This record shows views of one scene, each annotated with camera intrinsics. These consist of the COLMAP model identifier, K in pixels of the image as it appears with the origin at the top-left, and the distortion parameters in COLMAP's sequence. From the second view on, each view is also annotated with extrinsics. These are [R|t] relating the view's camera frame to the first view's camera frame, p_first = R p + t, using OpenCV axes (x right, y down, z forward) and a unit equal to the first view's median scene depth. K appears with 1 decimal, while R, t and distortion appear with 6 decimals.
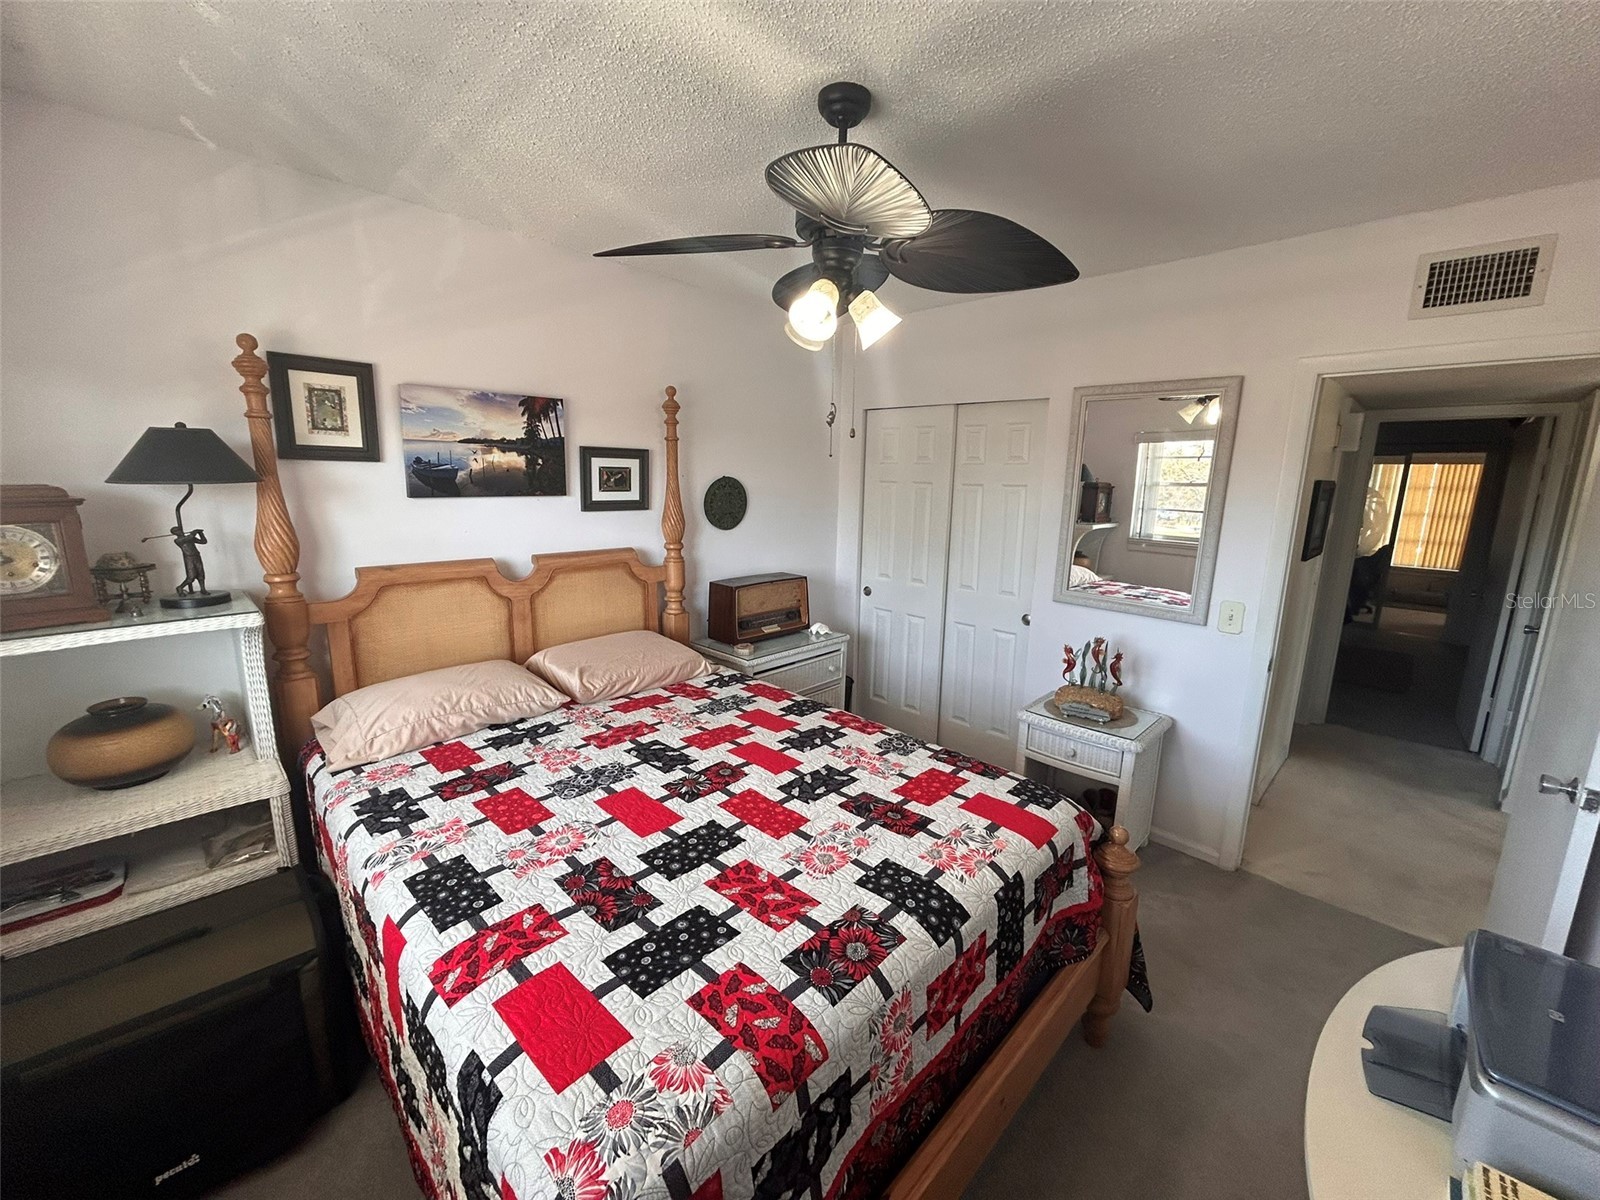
lens RADIAL K [[643.0, 0, 799.3], [0, 643.0, 597.0], [0, 0, 1]] dist [-0.002704, -0.000028]
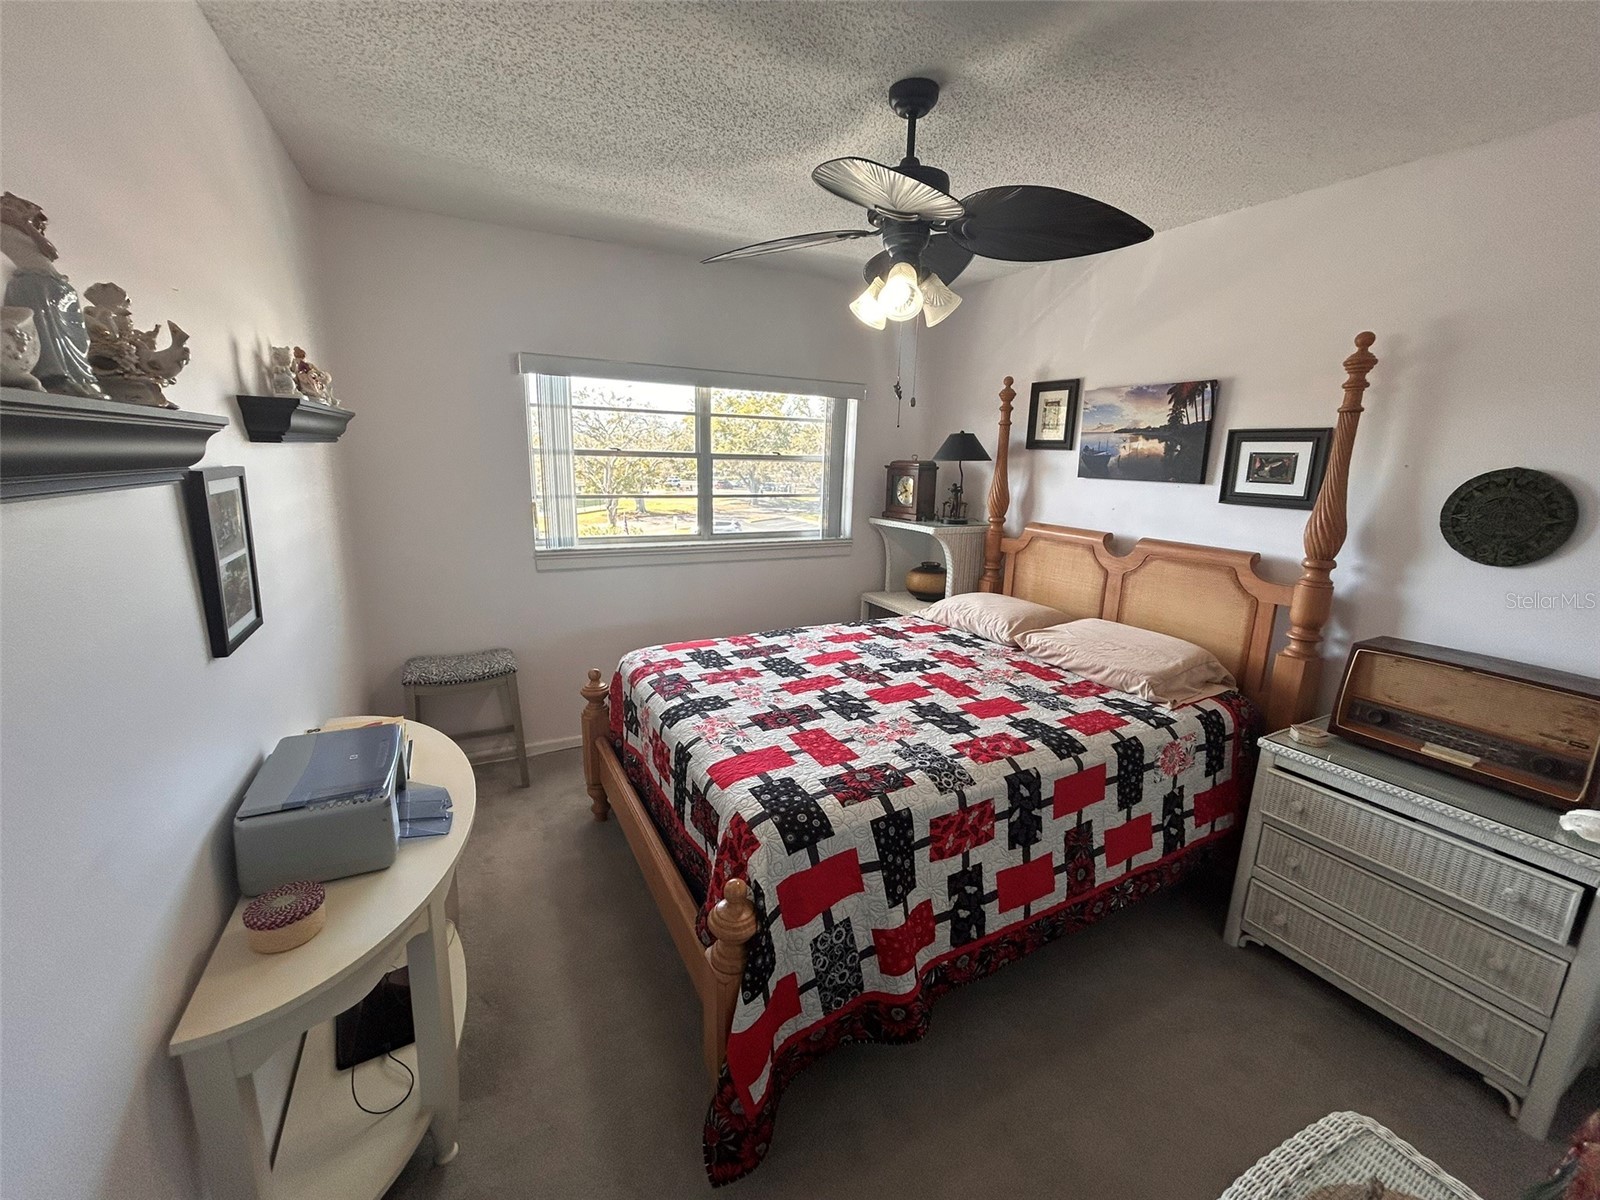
lens RADIAL K [[643.0, 0, 798.9], [0, 643.0, 597.2], [0, 0, 1]] dist [-0.002704, -0.000028]
pose [[-0.300178, 0.183755, -0.936017, 0.959552], [-0.212149, 0.943832, 0.253325, -0.153630], [0.929992, 0.274618, -0.244334, 0.976972]]
